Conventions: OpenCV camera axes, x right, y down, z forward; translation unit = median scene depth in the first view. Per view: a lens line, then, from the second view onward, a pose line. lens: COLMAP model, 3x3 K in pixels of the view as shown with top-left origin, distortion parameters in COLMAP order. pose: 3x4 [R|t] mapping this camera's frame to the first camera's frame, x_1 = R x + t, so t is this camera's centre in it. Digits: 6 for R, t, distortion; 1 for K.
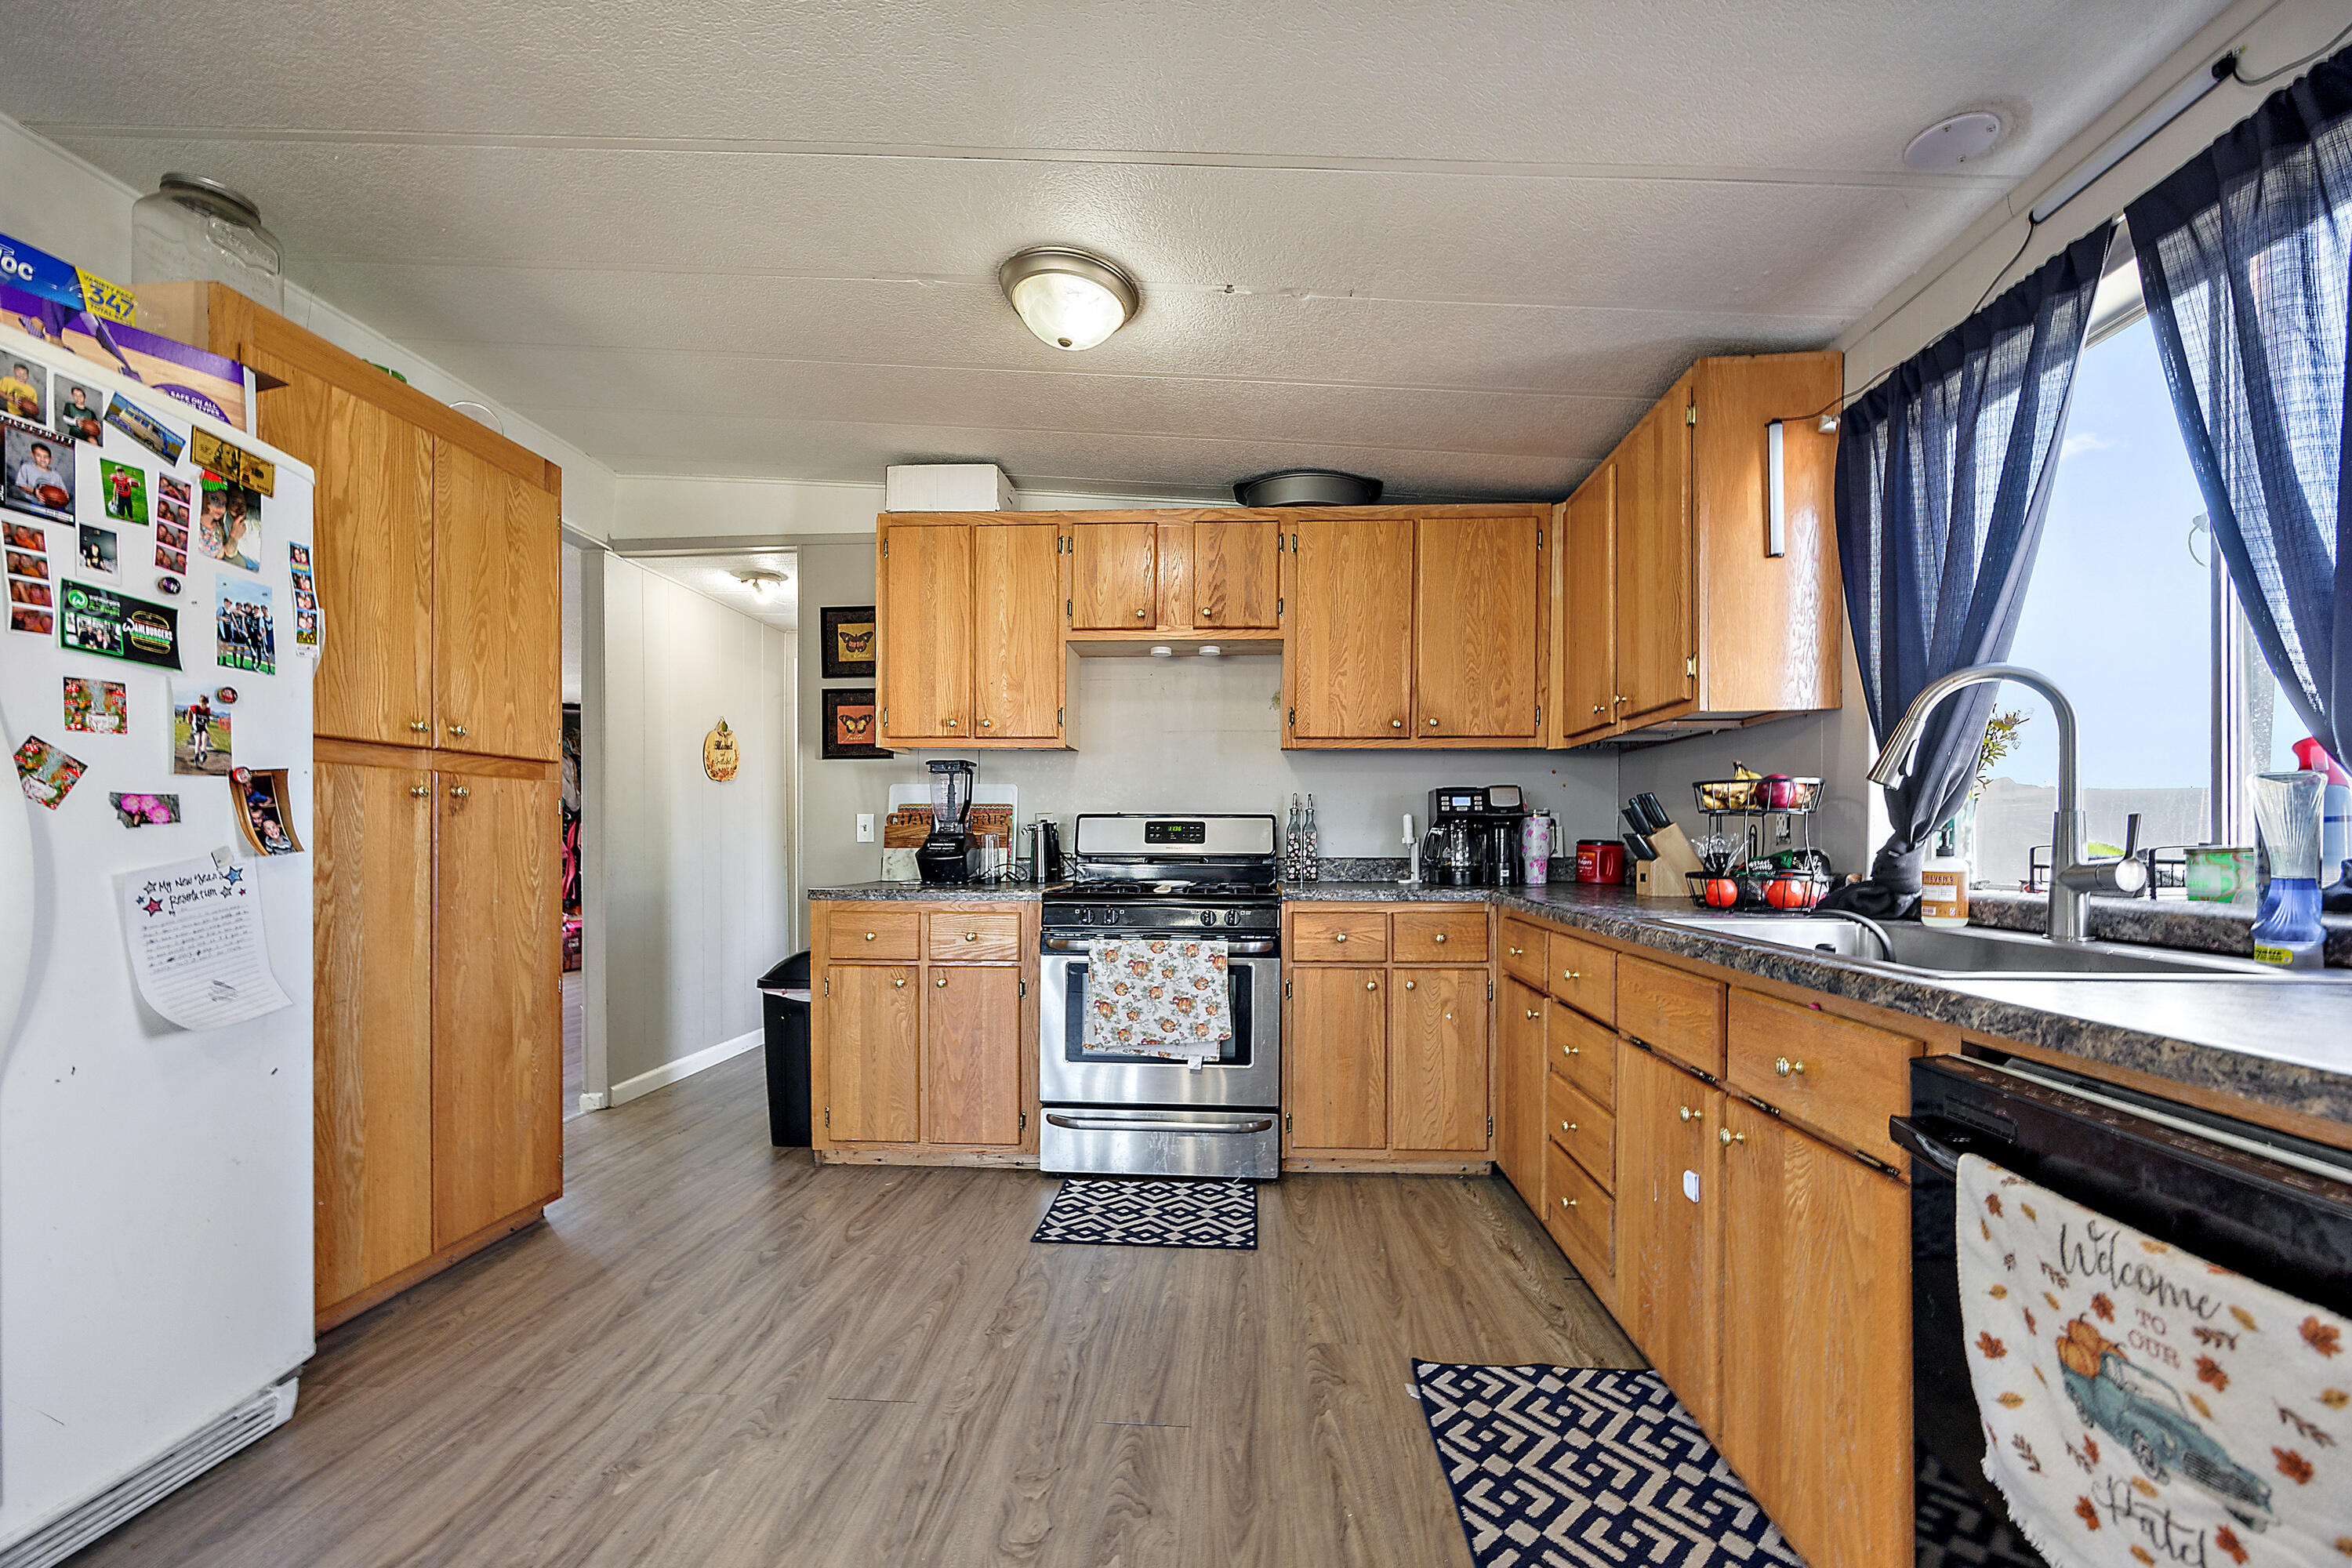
lens RADIAL K [[921.8, 0, 1179.9], [0, 921.8, 860.1], [0, 0, 1]] dist [-0.002202, -0.000094]
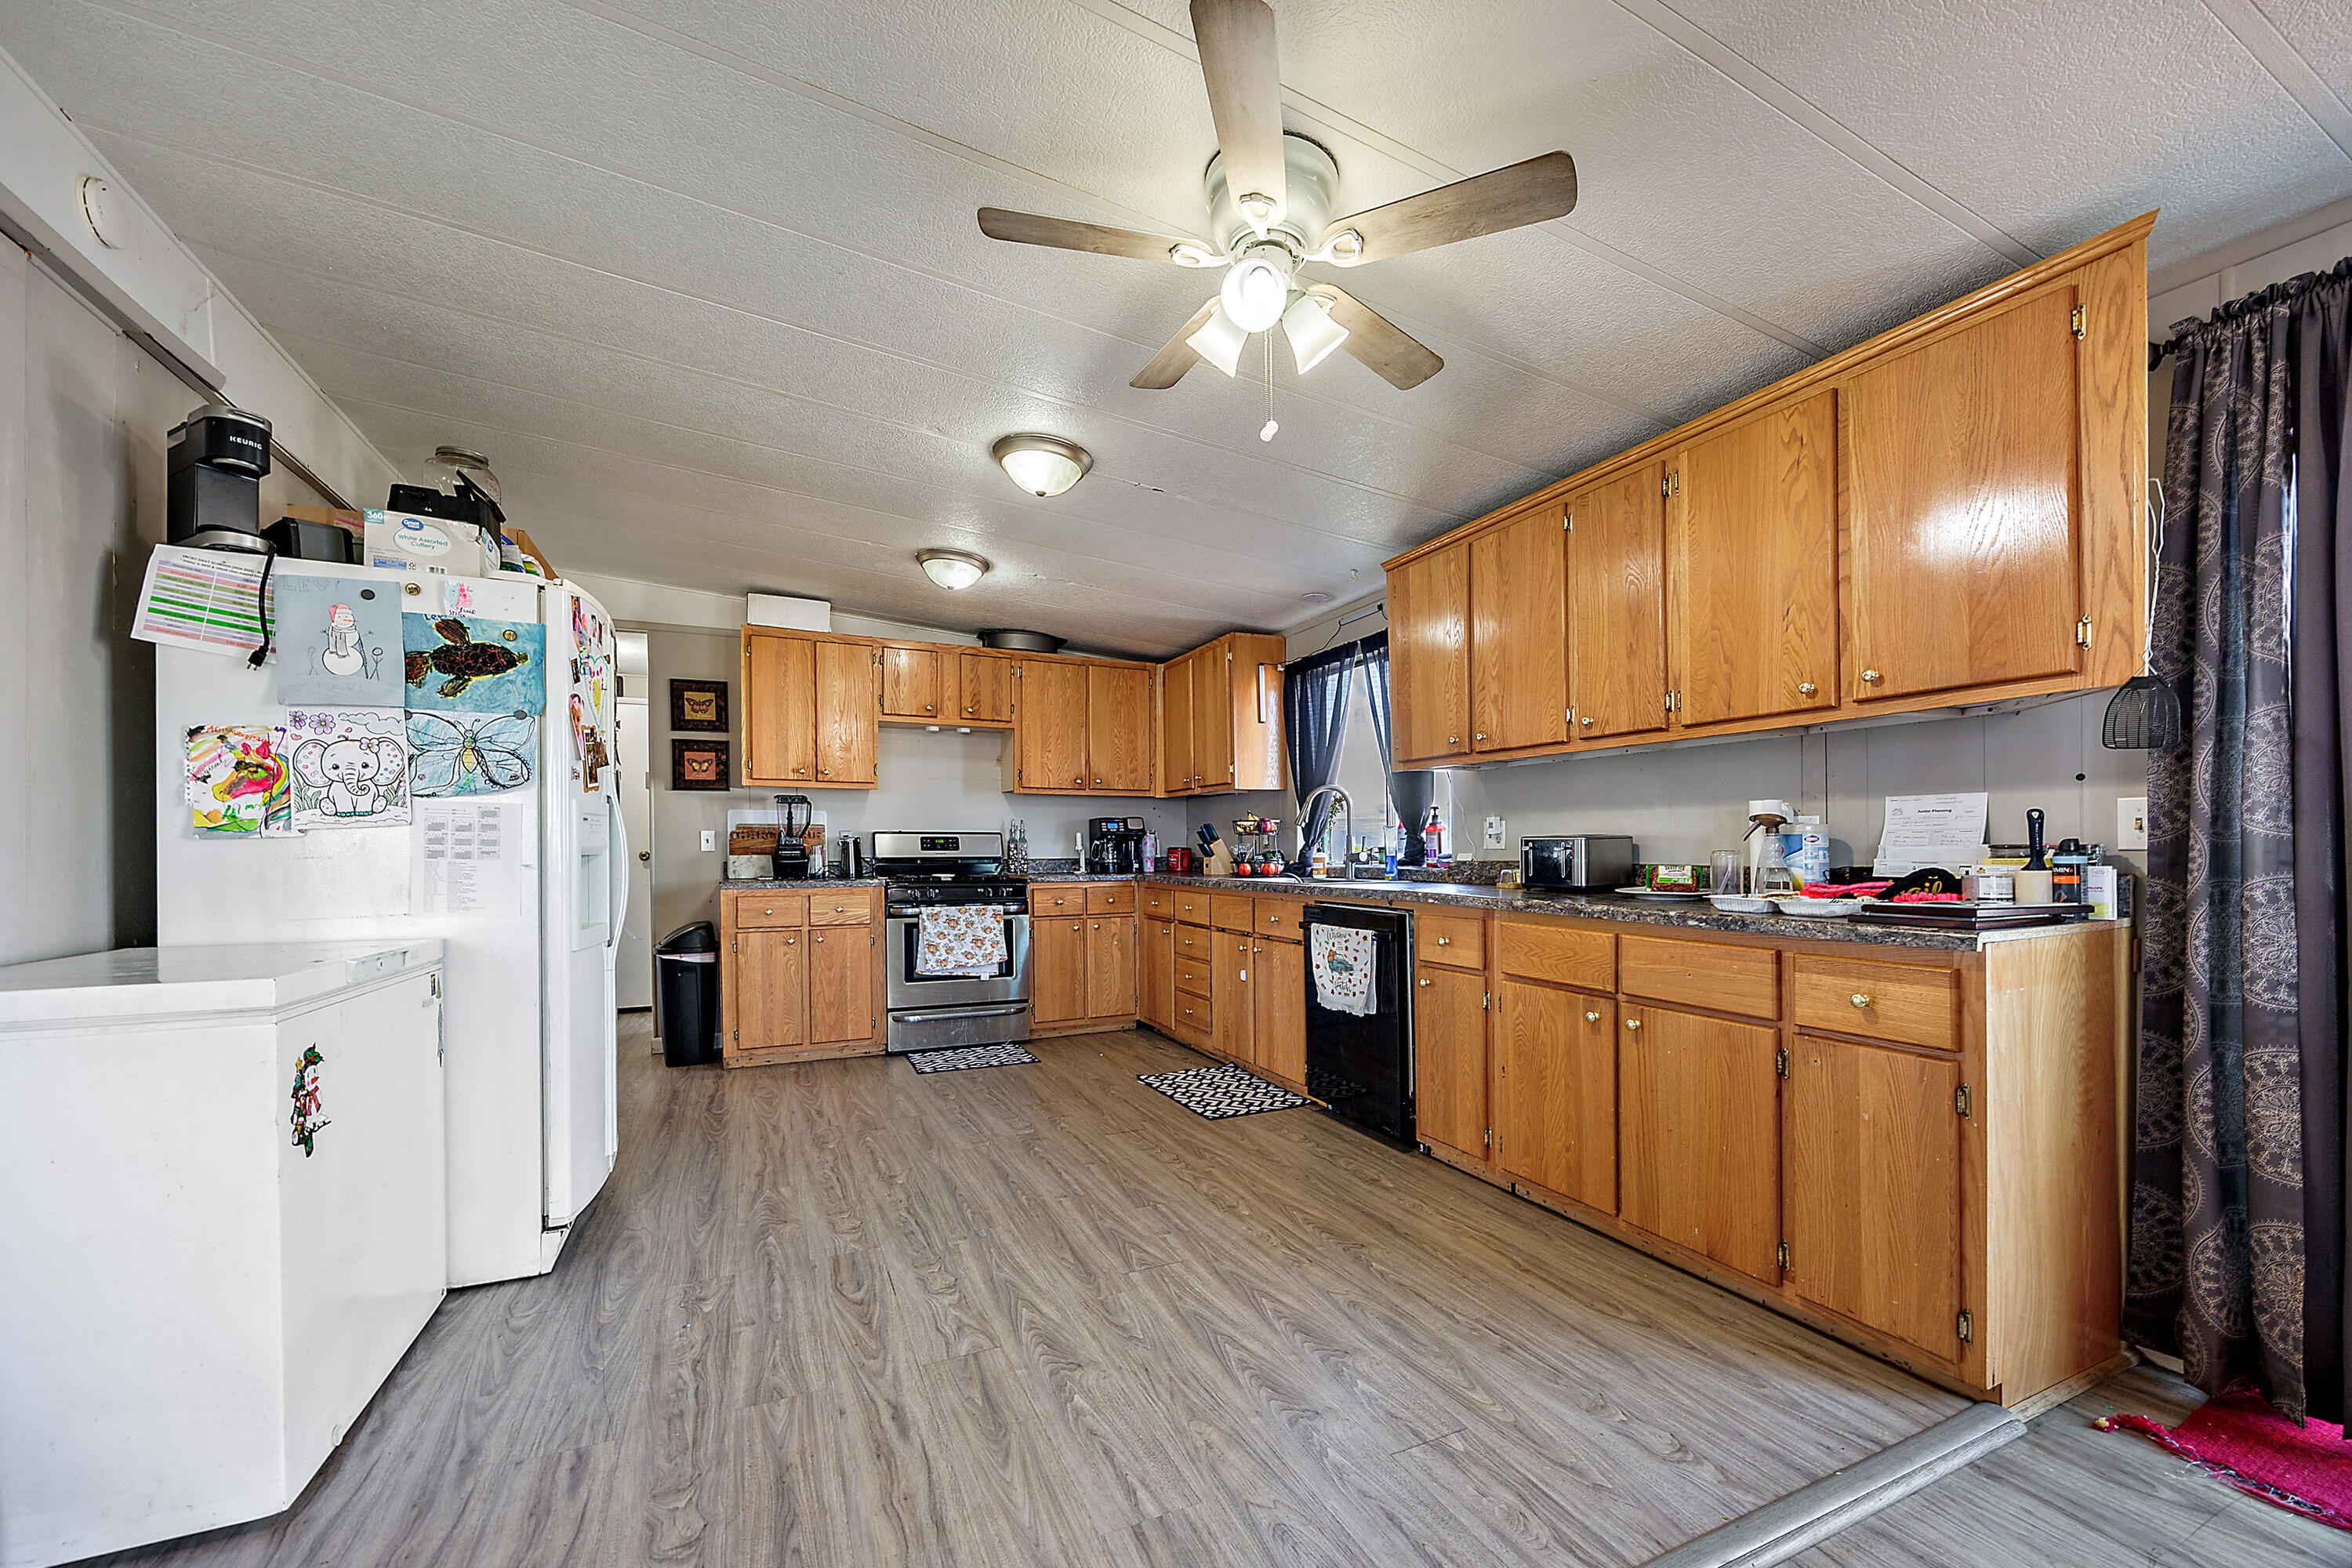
lens RADIAL K [[921.8, 0, 1179.9], [0, 921.8, 860.1], [0, 0, 1]] dist [-0.002202, -0.000094]
pose [[0.877152, -0.010903, 0.480090, -0.488824], [0.016530, 0.999835, -0.007495, 0.019994], [-0.479929, 0.014510, 0.877187, -0.696453]]
